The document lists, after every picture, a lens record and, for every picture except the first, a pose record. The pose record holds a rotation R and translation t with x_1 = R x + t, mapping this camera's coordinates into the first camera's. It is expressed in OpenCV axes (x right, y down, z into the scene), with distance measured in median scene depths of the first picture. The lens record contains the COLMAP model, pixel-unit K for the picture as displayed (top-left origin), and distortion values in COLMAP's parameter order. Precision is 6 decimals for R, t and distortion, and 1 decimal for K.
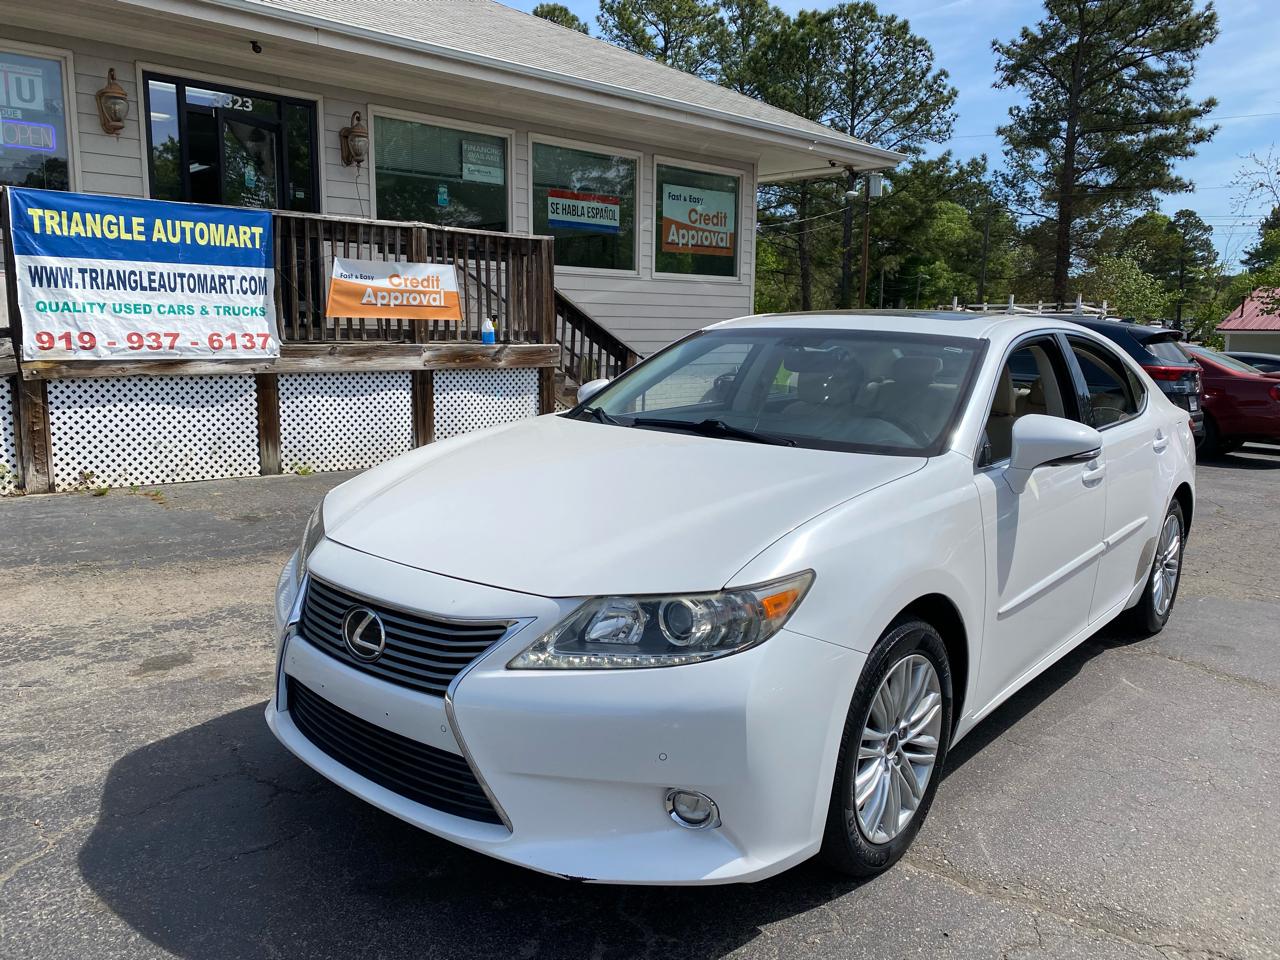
lens RADIAL K [[990.5, 0, 643.8], [0, 990.5, 466.1], [0, 0, 1]] dist [-0.000046, 0.009263]
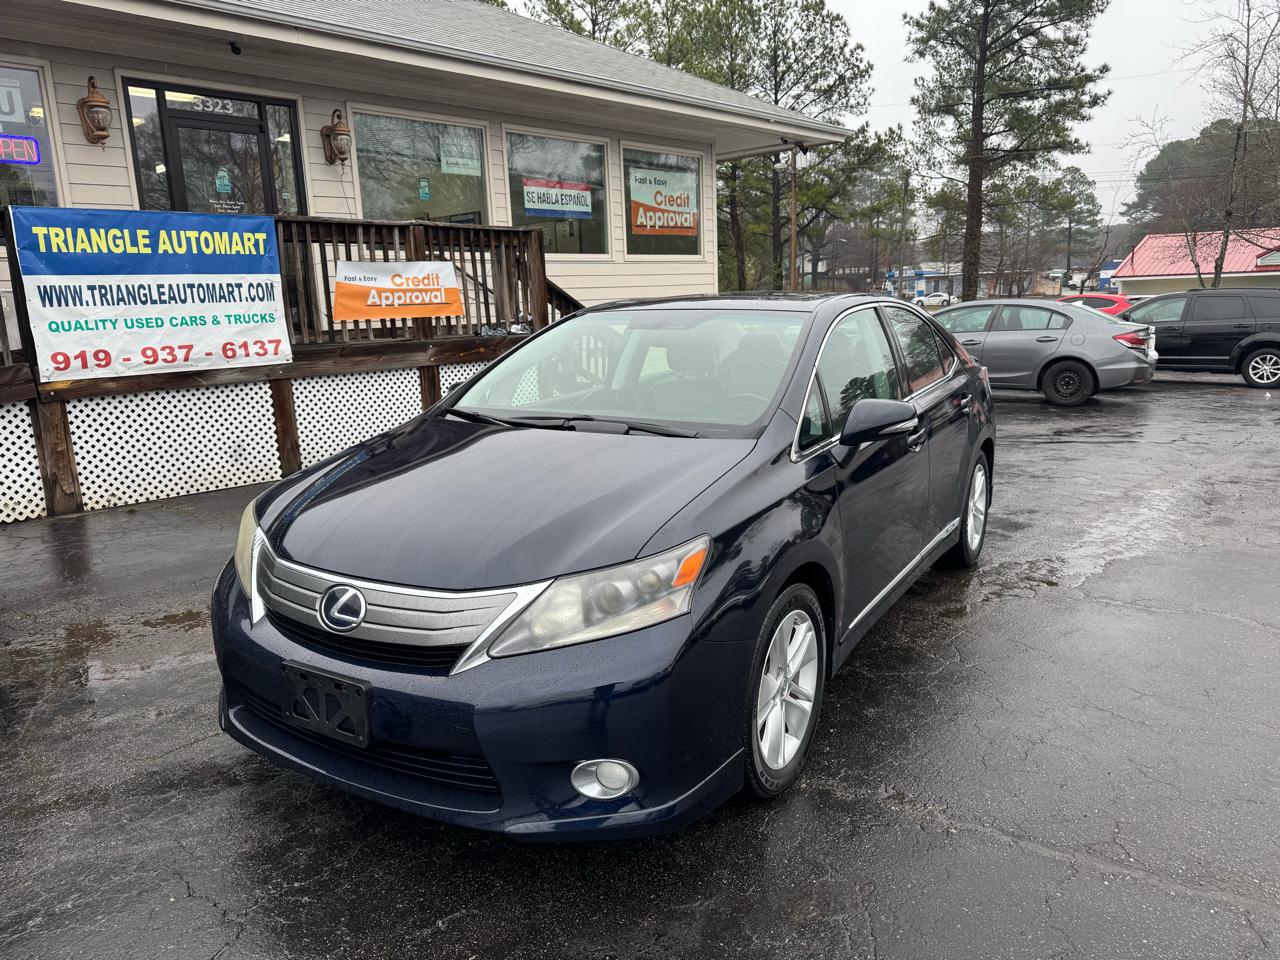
lens RADIAL K [[915.3, 0, 640.6], [0, 915.3, 482.6], [0, 0, 1]] dist [0.009001, -0.010636]
pose [[0.996441, -0.061099, 0.058072, -0.072345], [0.057475, 0.996411, 0.062149, -0.024070], [-0.061661, -0.058590, 0.996376, 0.035866]]
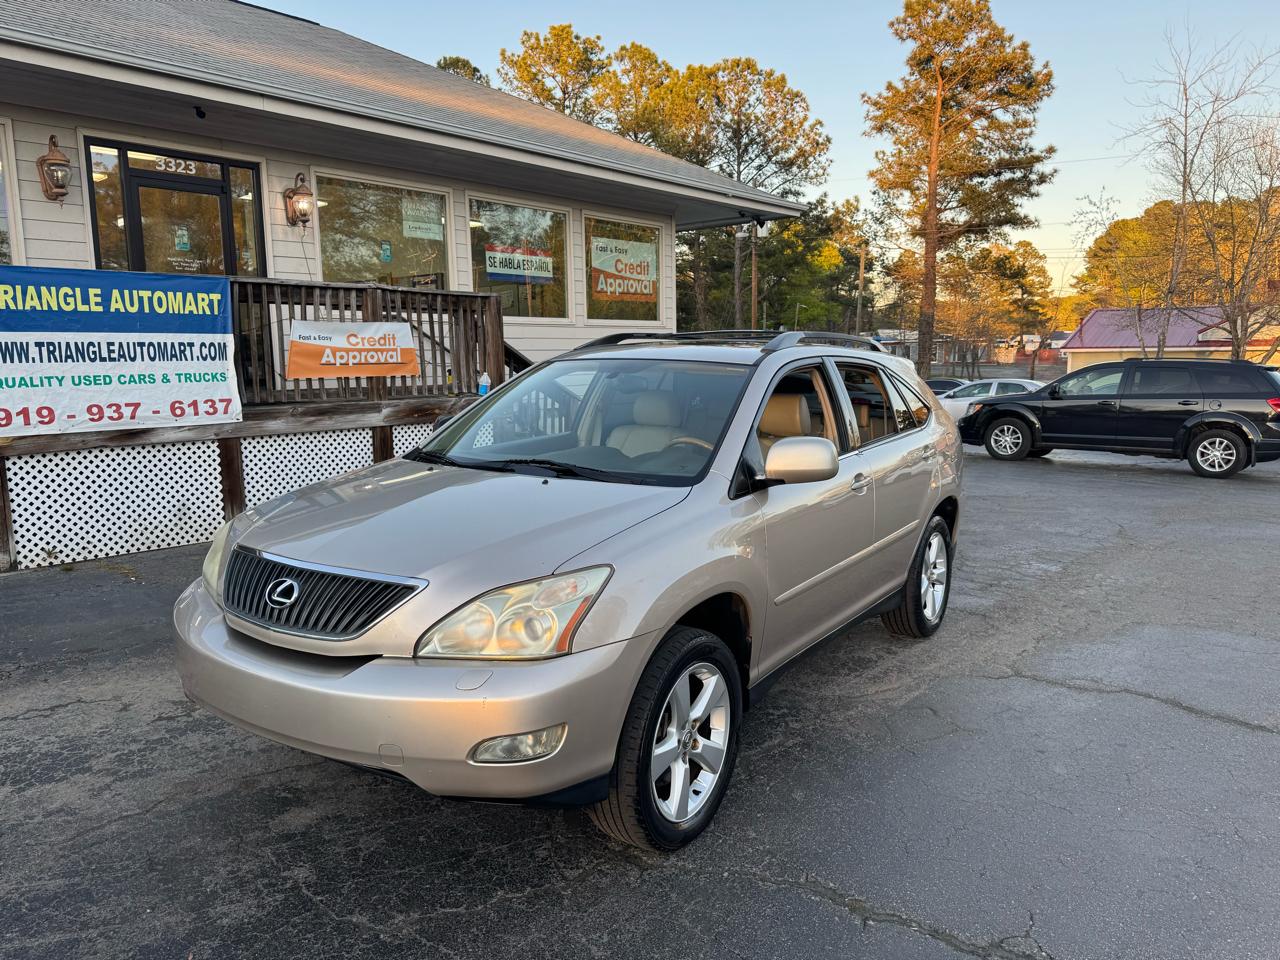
lens RADIAL K [[916.3, 0, 639.6], [0, 916.3, 478.9], [0, 0, 1]] dist [0.002443, -0.004448]
pose [[0.994221, -0.038736, 0.100124, -0.059225], [0.038977, 0.999240, -0.000447, -0.034034], [-0.100031, 0.004347, 0.994975, 0.030329]]
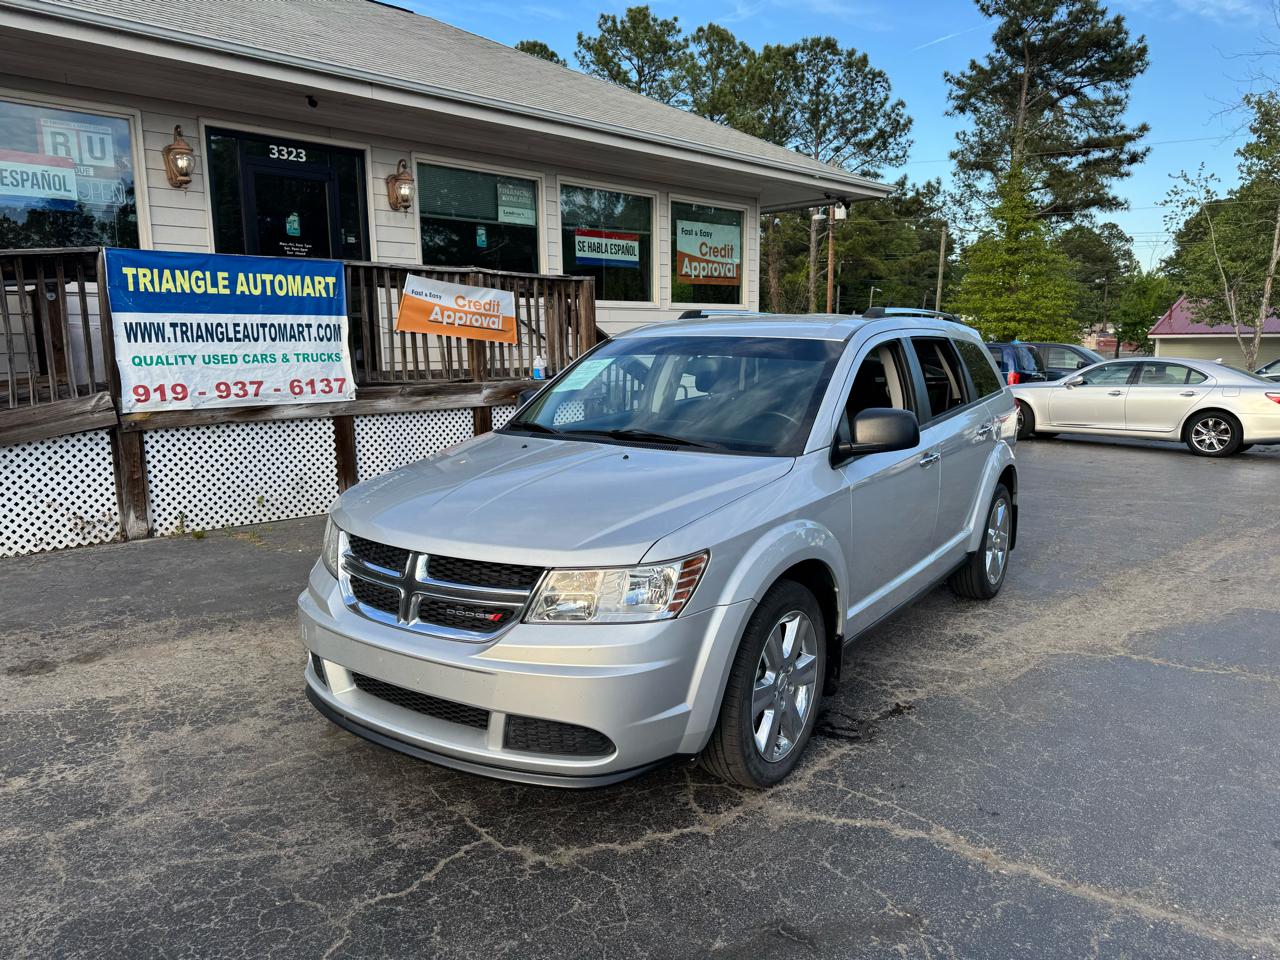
lens RADIAL K [[912.7, 0, 646.1], [0, 912.7, 486.9], [0, 0, 1]] dist [0.022583, -0.033052]
pose [[0.999006, -0.027620, 0.034988, -0.091568], [0.026873, 0.999404, 0.021662, -0.028943], [-0.035565, -0.020700, 0.999153, 0.012058]]
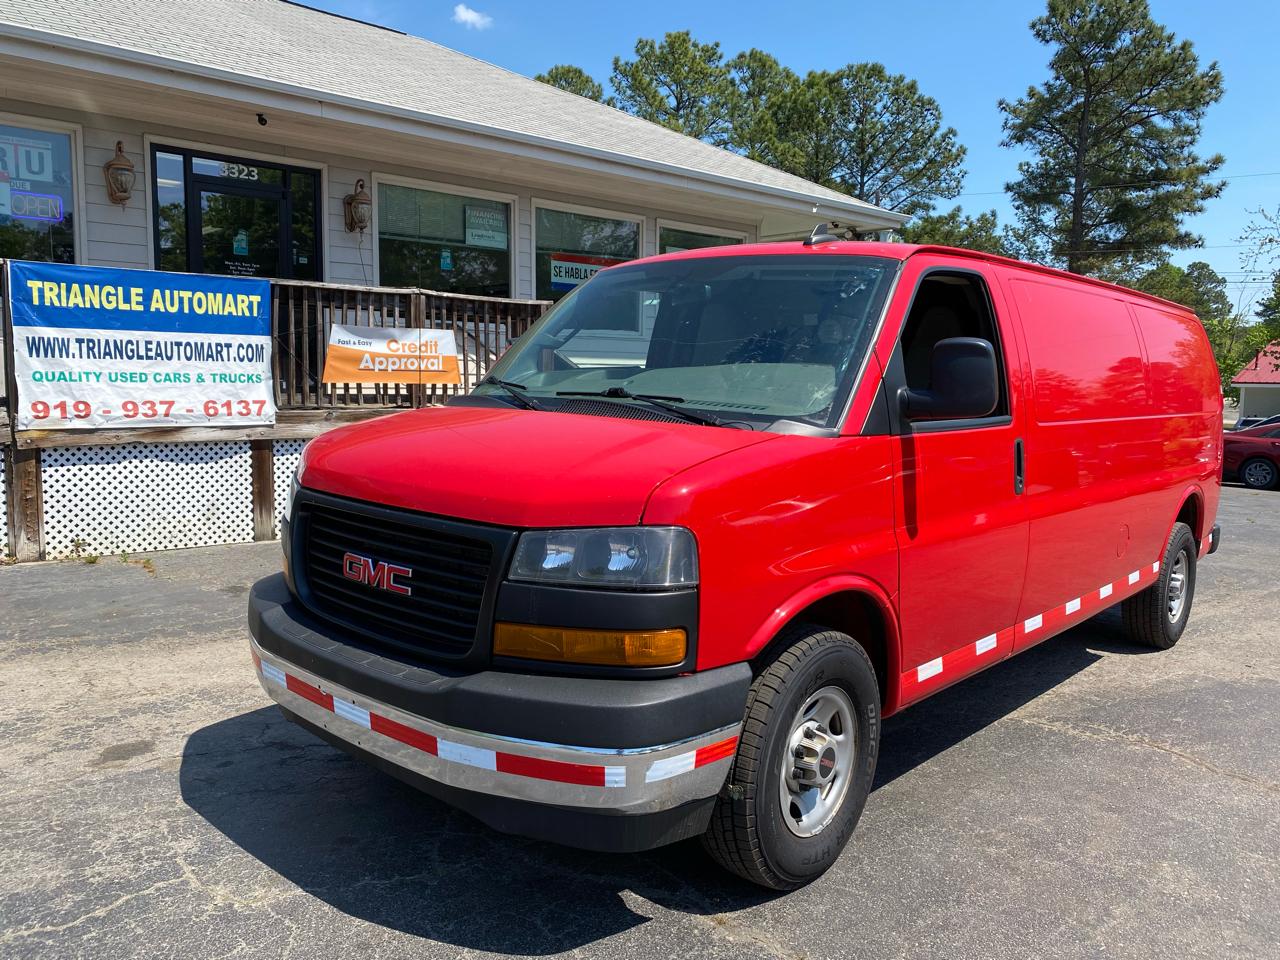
lens RADIAL K [[990.5, 0, 643.8], [0, 990.5, 466.1], [0, 0, 1]] dist [-0.000046, 0.009263]
pose [[0.999868, 0.001110, -0.016209, 0.021714], [-0.001921, 0.998742, -0.050113, -0.016796], [0.016133, 0.050137, 0.998612, 0.005262]]
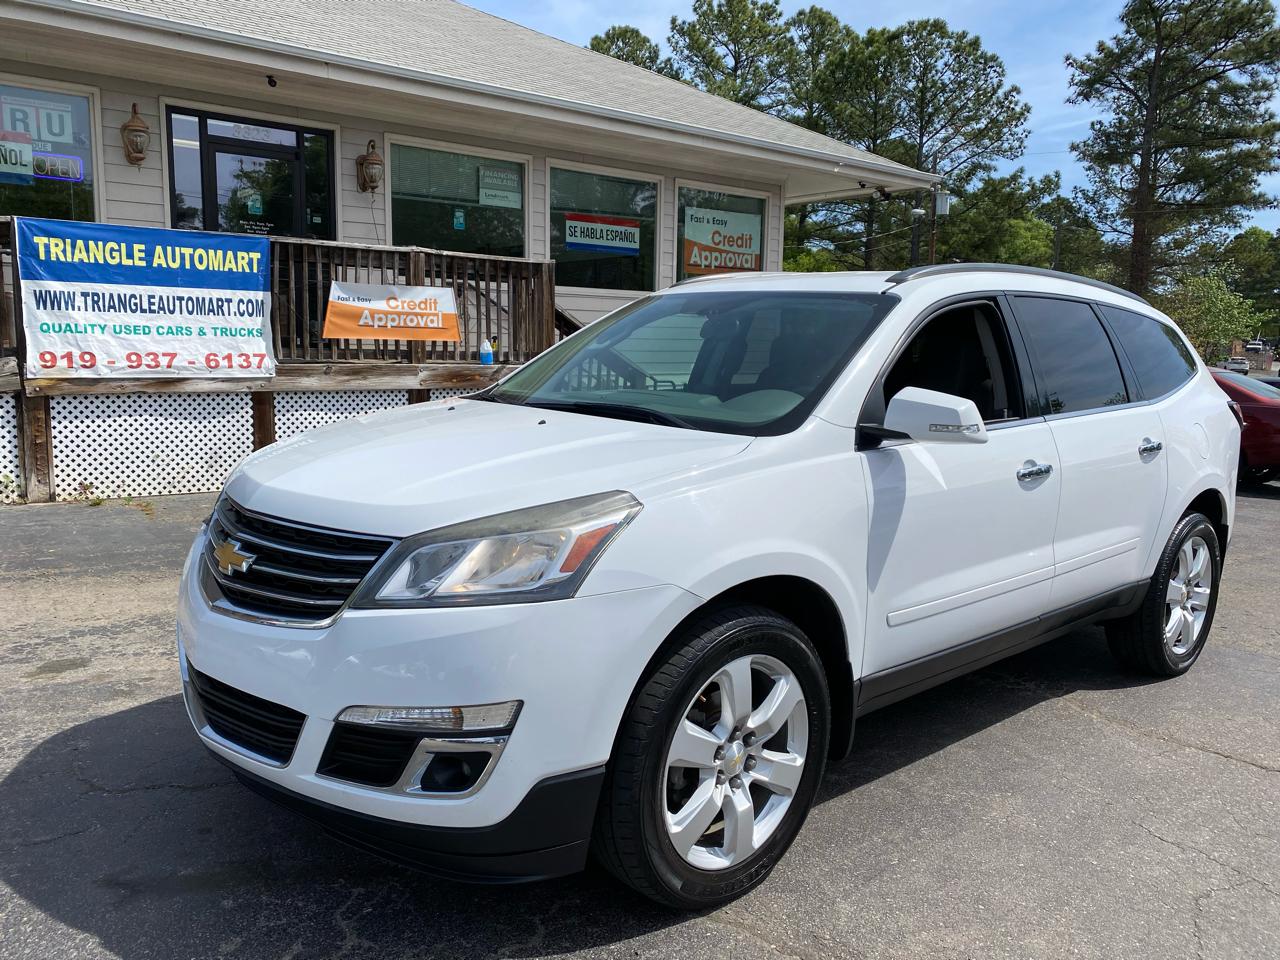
lens RADIAL K [[990.0, 0, 648.9], [0, 990.0, 465.1], [0, 0, 1]] dist [0.006262, 0.003712]
pose [[0.996762, 0.016749, -0.078650, 0.107212], [-0.018075, 0.999706, -0.016177, -0.006016], [0.078356, 0.017546, 0.996771, -0.011317]]
